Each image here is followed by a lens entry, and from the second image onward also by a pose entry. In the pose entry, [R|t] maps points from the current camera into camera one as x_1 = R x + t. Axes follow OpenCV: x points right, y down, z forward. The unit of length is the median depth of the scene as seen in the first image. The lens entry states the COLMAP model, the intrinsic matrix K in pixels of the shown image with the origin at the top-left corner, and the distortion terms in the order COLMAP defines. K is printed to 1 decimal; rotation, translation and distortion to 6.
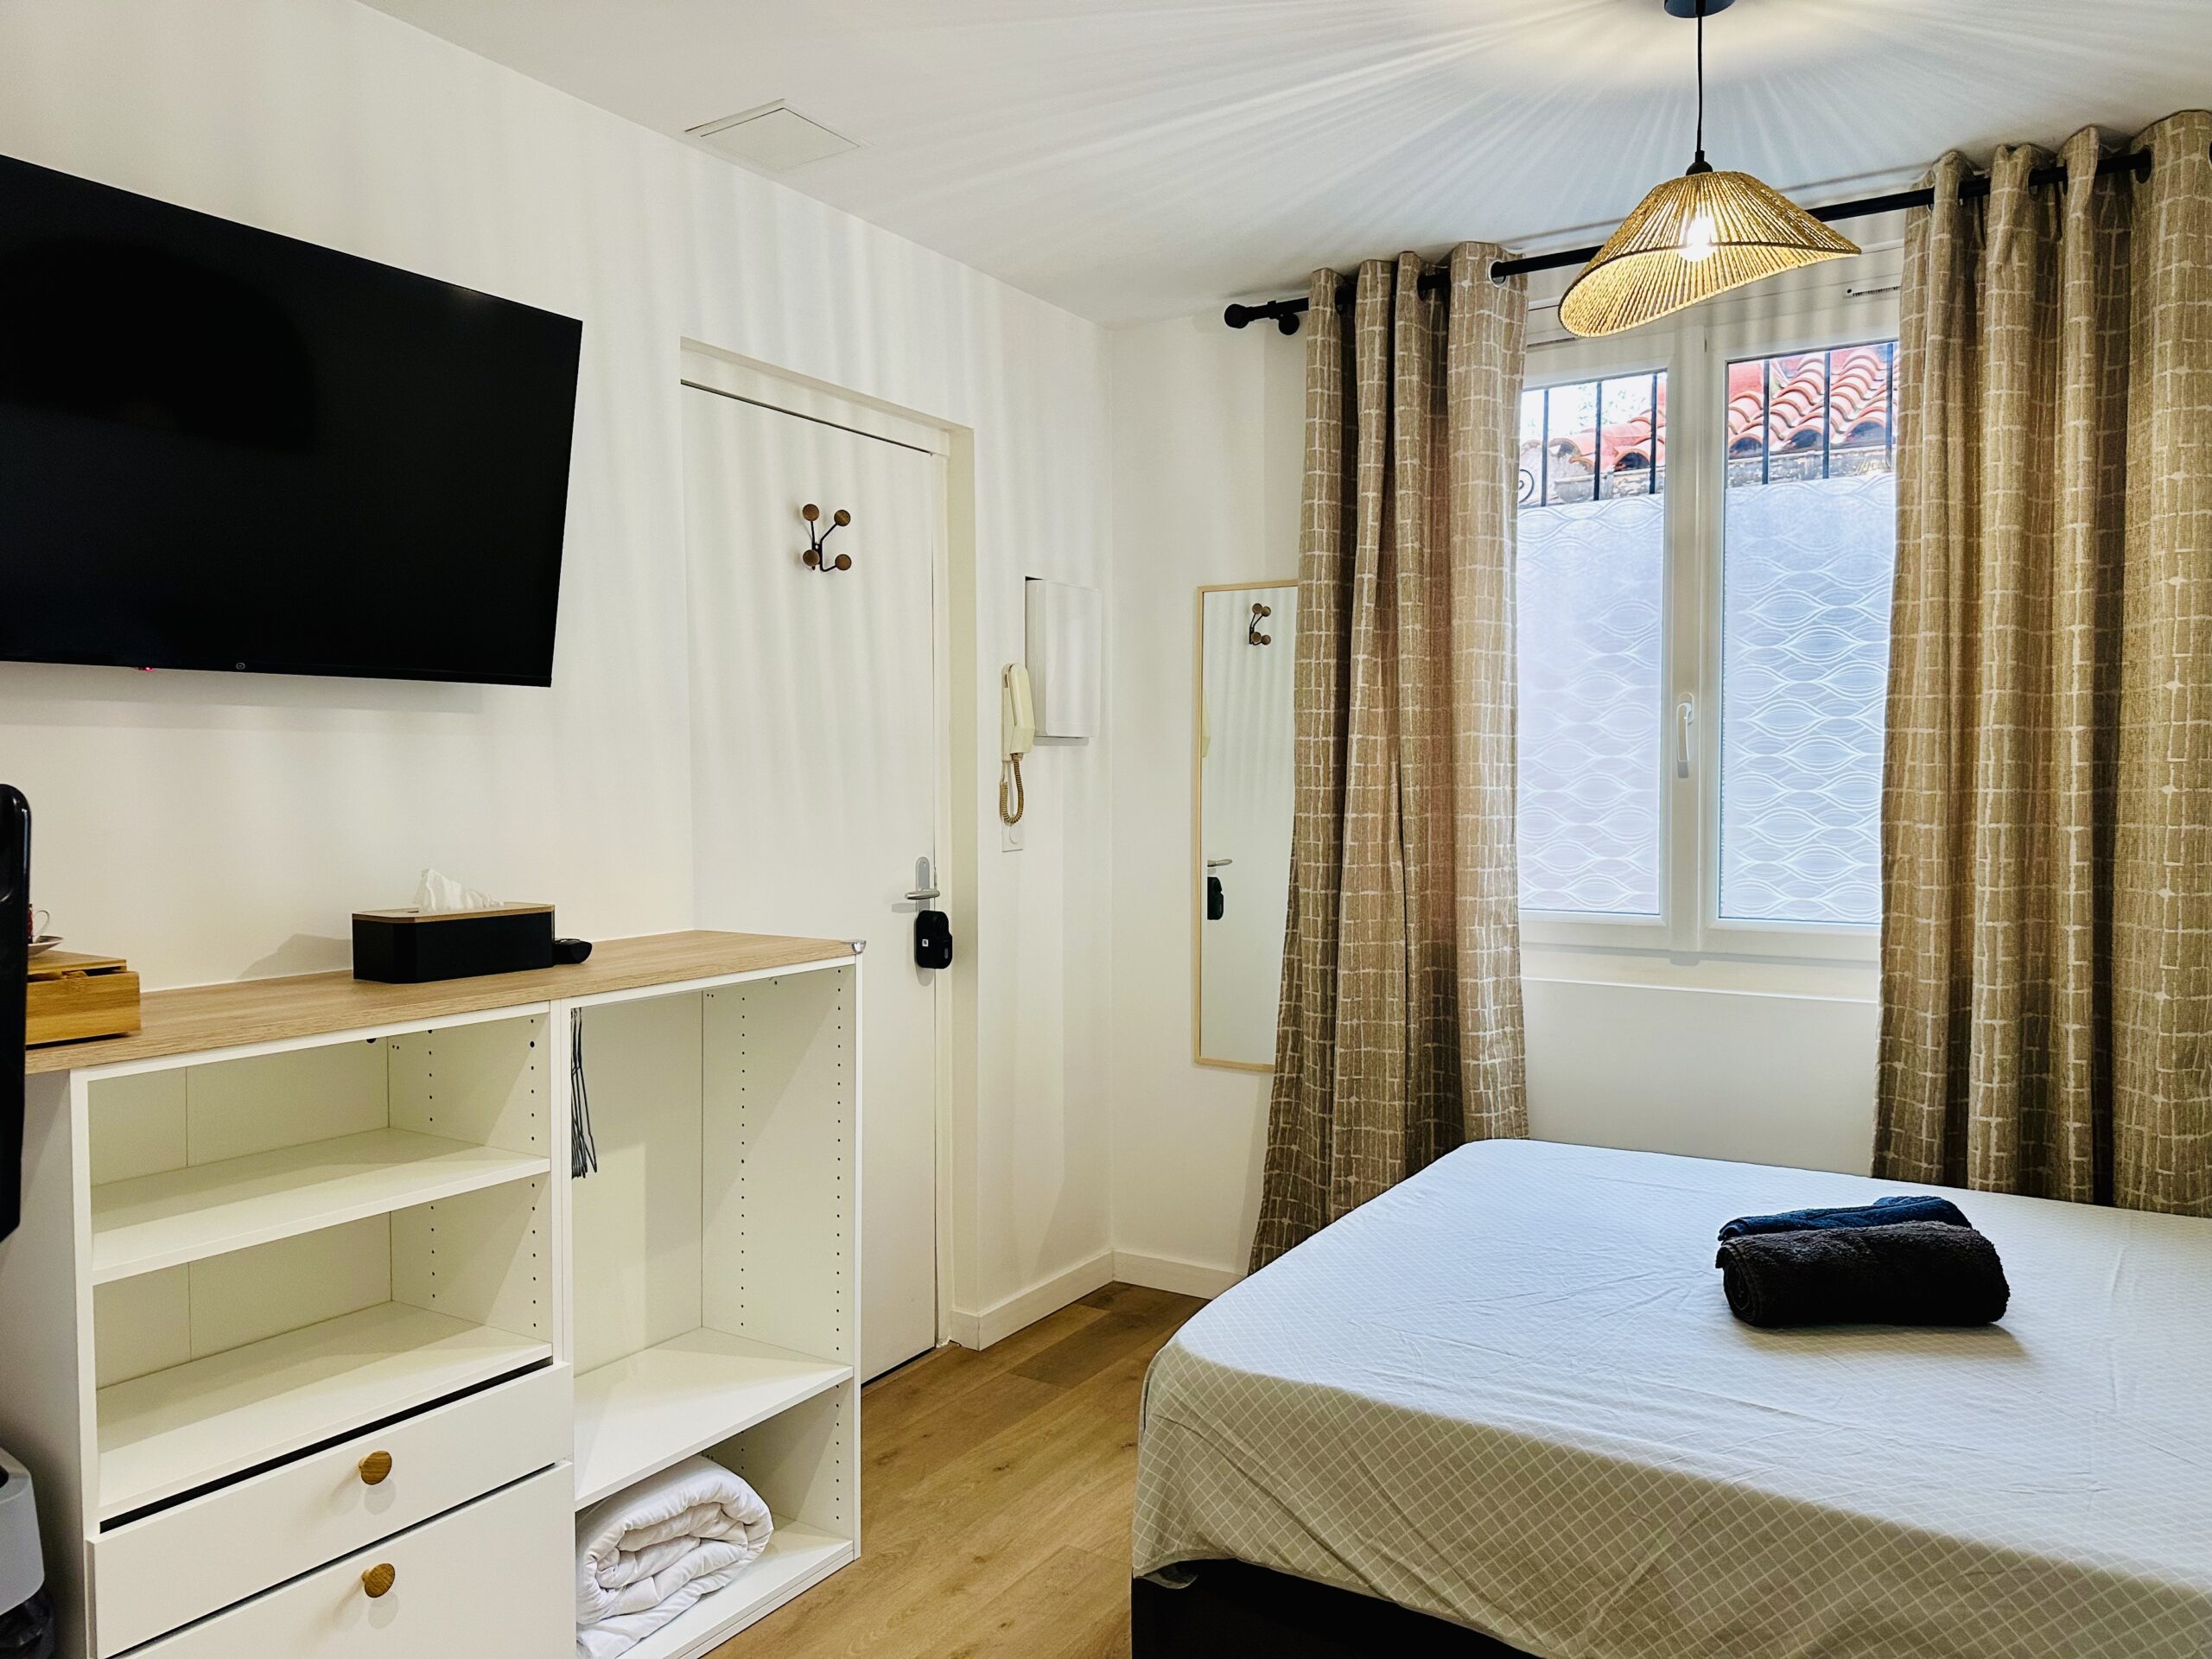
lens RADIAL K [[1563.6, 0, 1111.5], [0, 1563.6, 831.3], [0, 0, 1]] dist [0.086509, -0.105294]
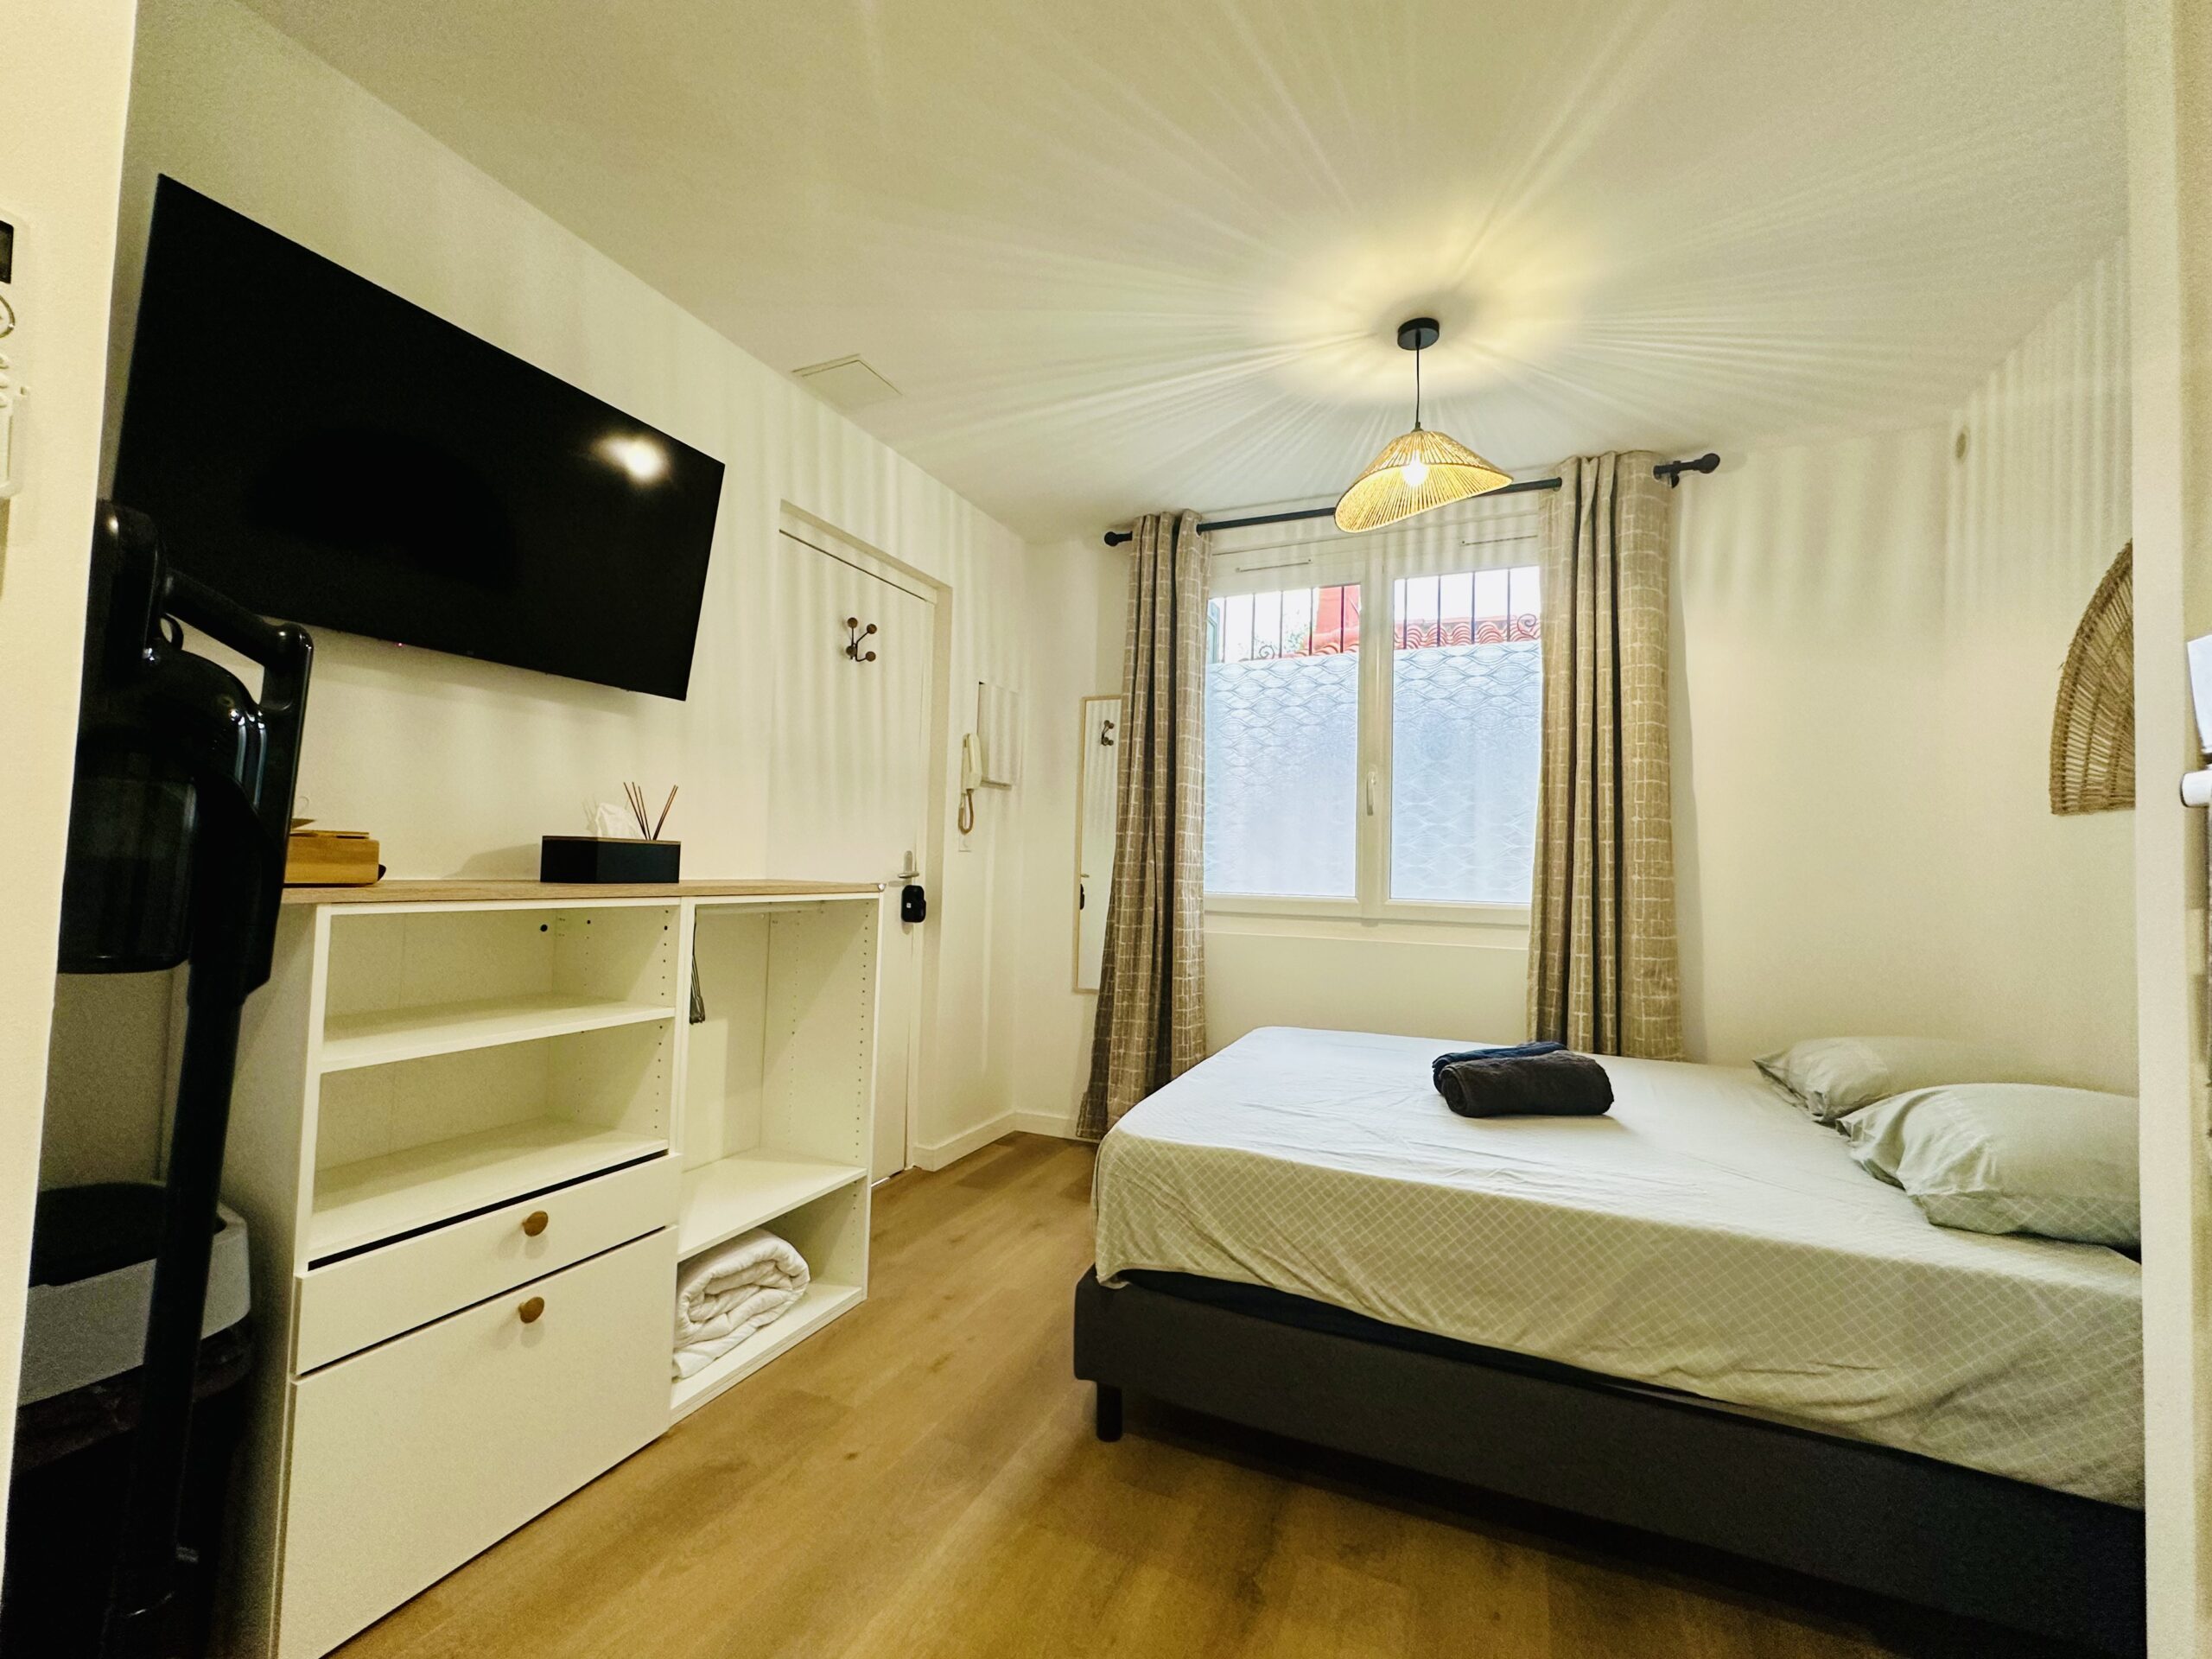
lens RADIAL K [[901.9, 0, 1106.0], [0, 901.9, 829.5], [0, 0, 1]] dist [-0.000654, 0.000042]
pose [[0.988373, 0.035073, 0.147951, -0.077518], [-0.022926, 0.996284, -0.083019, 0.085272], [-0.150313, 0.078662, 0.985504, 0.101436]]
